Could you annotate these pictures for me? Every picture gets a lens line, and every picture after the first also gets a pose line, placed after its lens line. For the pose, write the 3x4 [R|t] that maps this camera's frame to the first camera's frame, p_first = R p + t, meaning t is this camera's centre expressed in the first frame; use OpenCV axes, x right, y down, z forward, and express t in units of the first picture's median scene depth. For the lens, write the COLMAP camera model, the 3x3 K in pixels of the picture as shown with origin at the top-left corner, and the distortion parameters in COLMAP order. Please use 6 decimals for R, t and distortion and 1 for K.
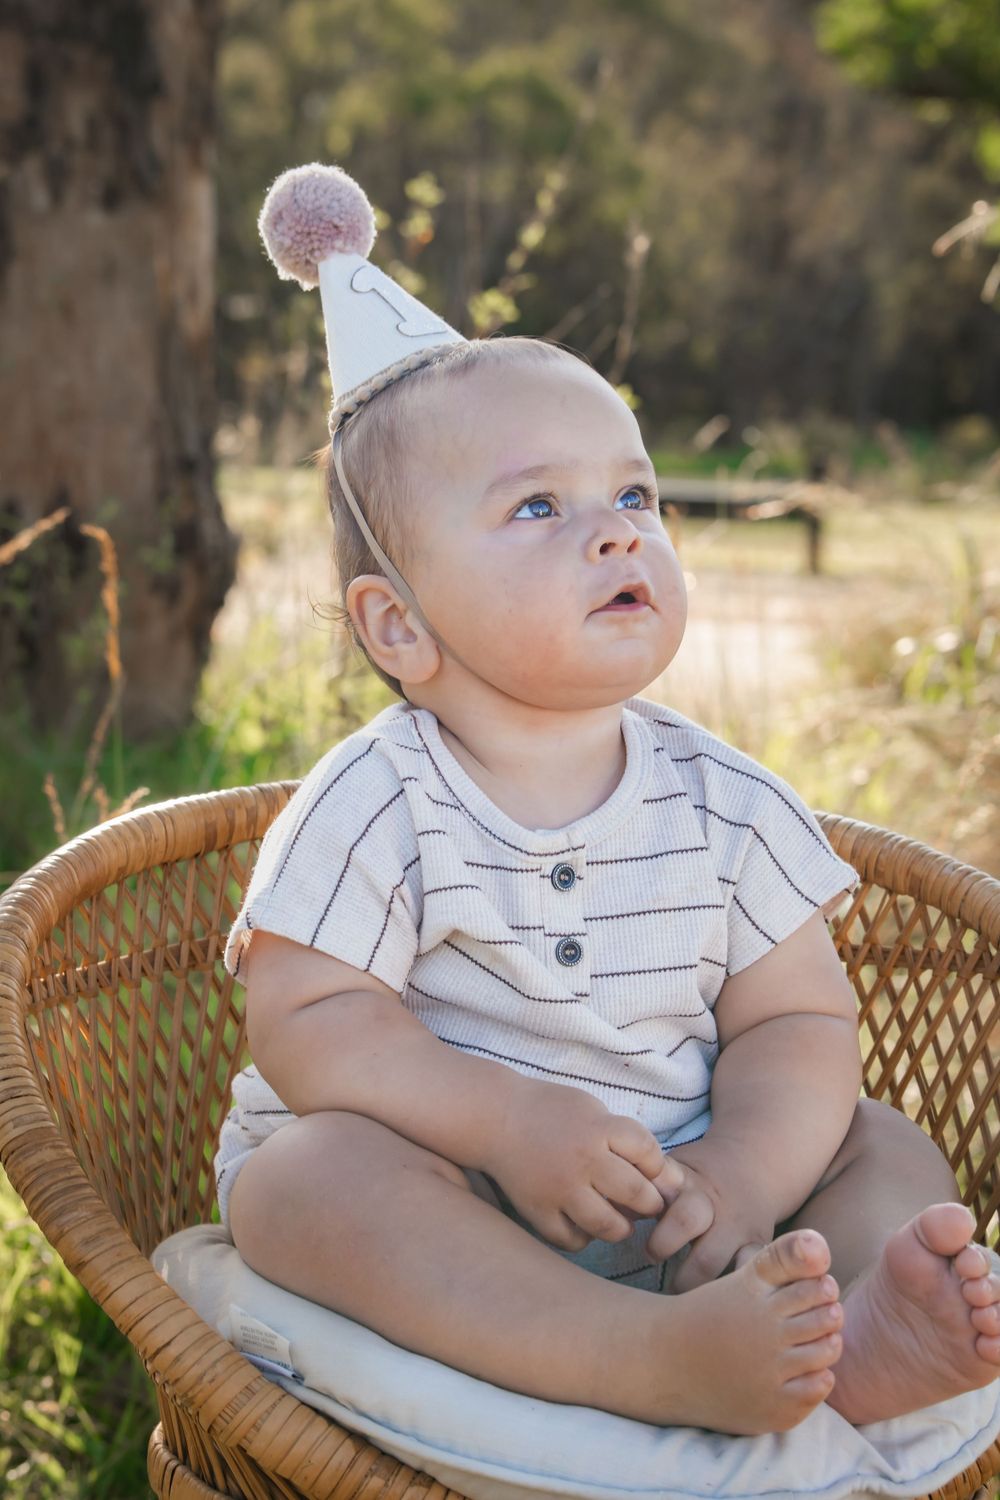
lens RADIAL K [[3945.1, 0, 492.1], [0, 3945.1, 751.4], [0, 0, 1]] dist [0.668681, 3.744878]
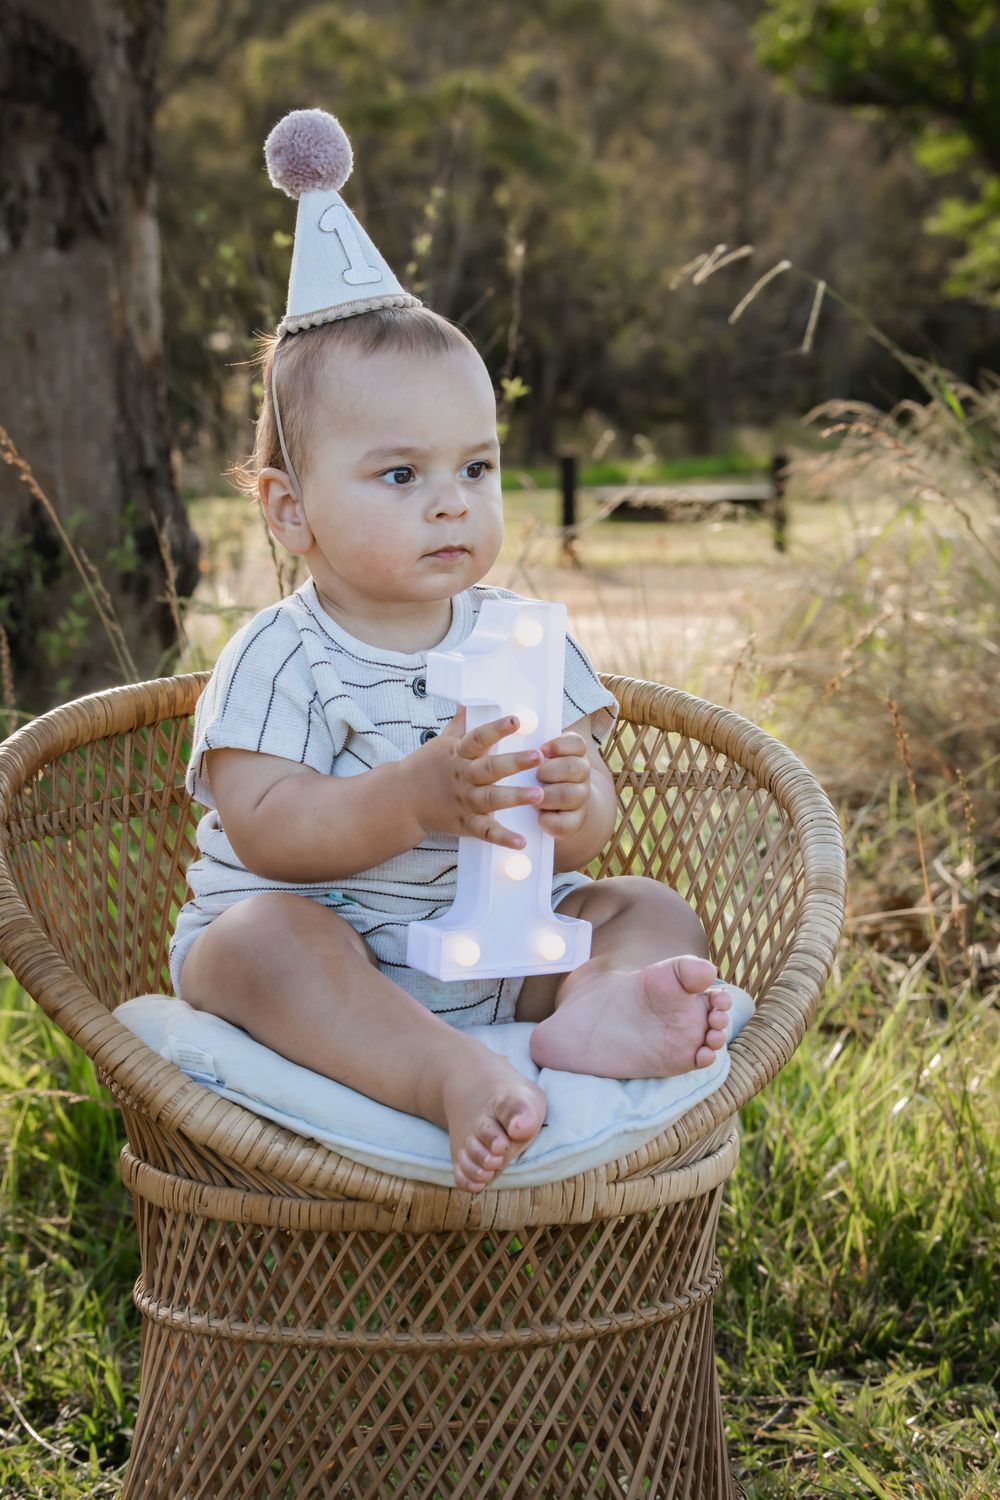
lens RADIAL K [[3959.8, 0, 544.5], [0, 3959.8, 748.2], [0, 0, 1]] dist [0.541738, 1.328922]
pose [[0.998246, -0.057844, 0.012636, 0.044095], [0.057909, 0.998310, -0.004805, 0.045221], [-0.012337, 0.005528, 0.999909, -0.313228]]
